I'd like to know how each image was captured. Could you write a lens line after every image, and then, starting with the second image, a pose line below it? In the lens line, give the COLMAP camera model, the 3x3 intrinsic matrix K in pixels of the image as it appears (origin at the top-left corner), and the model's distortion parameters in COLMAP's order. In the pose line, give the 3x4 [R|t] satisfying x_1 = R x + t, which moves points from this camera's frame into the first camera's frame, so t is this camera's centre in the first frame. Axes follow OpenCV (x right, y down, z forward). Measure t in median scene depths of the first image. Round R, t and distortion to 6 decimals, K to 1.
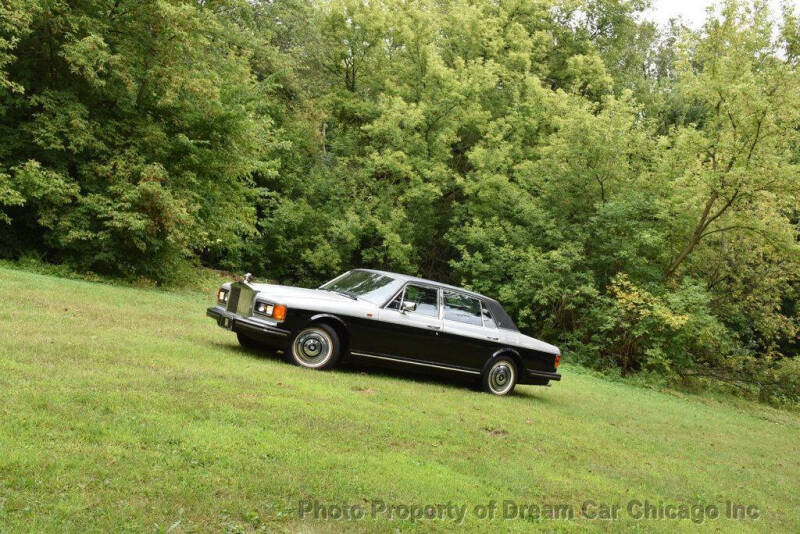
lens RADIAL K [[910.5, 0, 400.0], [0, 910.5, 267.0], [0, 0, 1]] dist [0.041717, 0.015020]
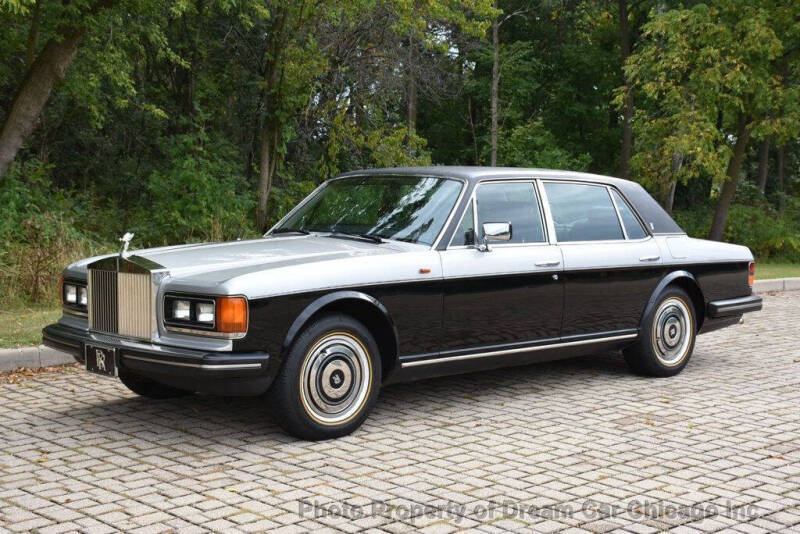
lens RADIAL K [[1128.7, 0, 400.0], [0, 1128.7, 267.0], [0, 0, 1]] dist [0.143902, 0.416945]
pose [[0.974098, -0.202826, 0.099977, -0.093952], [0.191175, 0.974802, 0.114952, -0.013516], [-0.120774, -0.092862, 0.988327, 0.439694]]
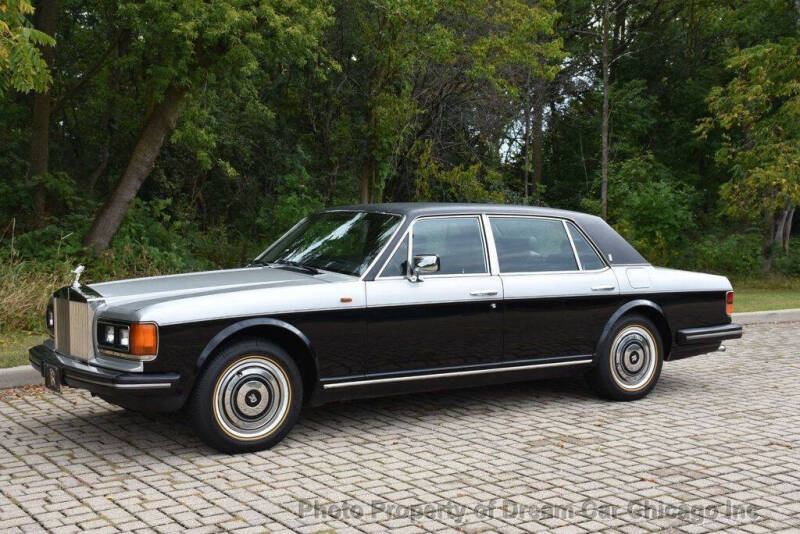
lens RADIAL K [[1044.8, 0, 400.0], [0, 1044.8, 267.0], [0, 0, 1]] dist [0.128703, -0.024527]
pose [[0.978063, -0.201275, -0.053671, 0.025491], [0.204371, 0.977036, 0.060283, 0.007806], [0.040305, -0.069929, 0.996737, 0.432143]]
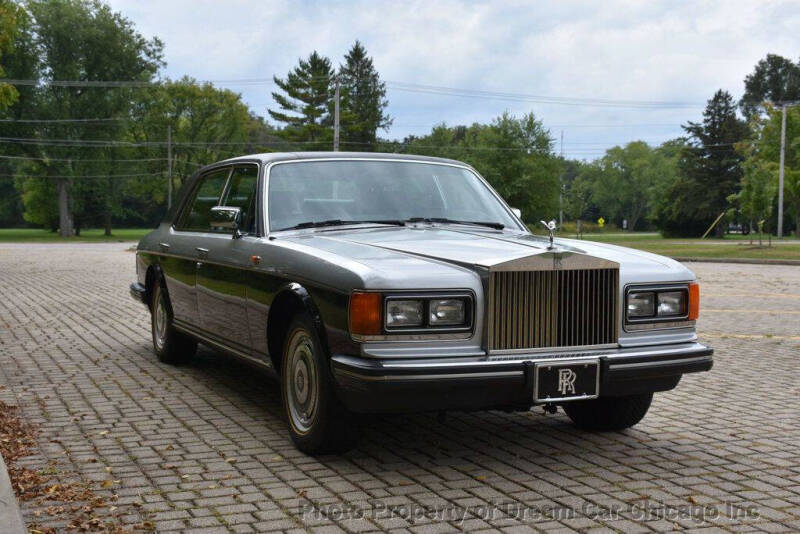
lens RADIAL K [[1128.7, 0, 400.0], [0, 1128.7, 267.0], [0, 0, 1]] dist [0.143902, 0.416945]
pose [[0.221904, -0.250486, 0.942346, -0.540962], [0.018373, 0.967343, 0.252804, -0.077883], [-0.974895, -0.038784, 0.219259, 0.907292]]
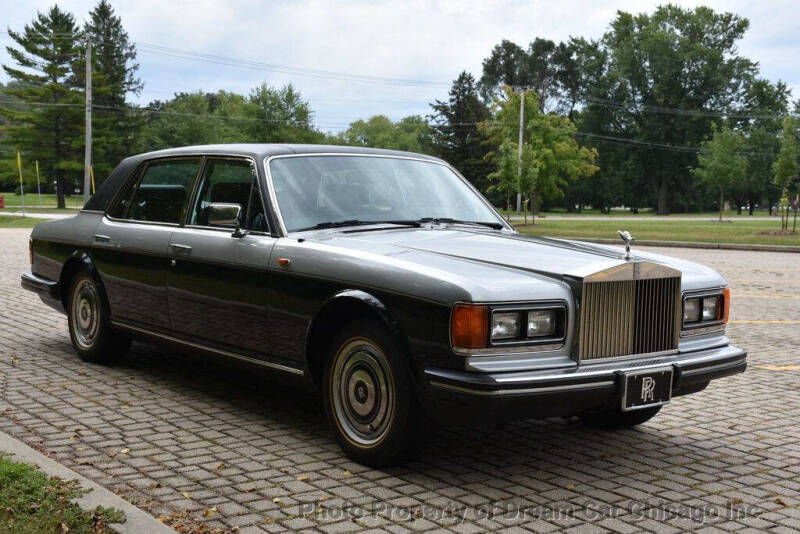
lens RADIAL K [[1128.7, 0, 400.0], [0, 1128.7, 267.0], [0, 0, 1]] dist [0.143902, 0.416945]
pose [[-0.013802, -0.277170, 0.960722, -0.541535], [-0.050790, 0.959767, 0.276165, -0.087119], [-0.998614, -0.044984, -0.027325, 1.032521]]
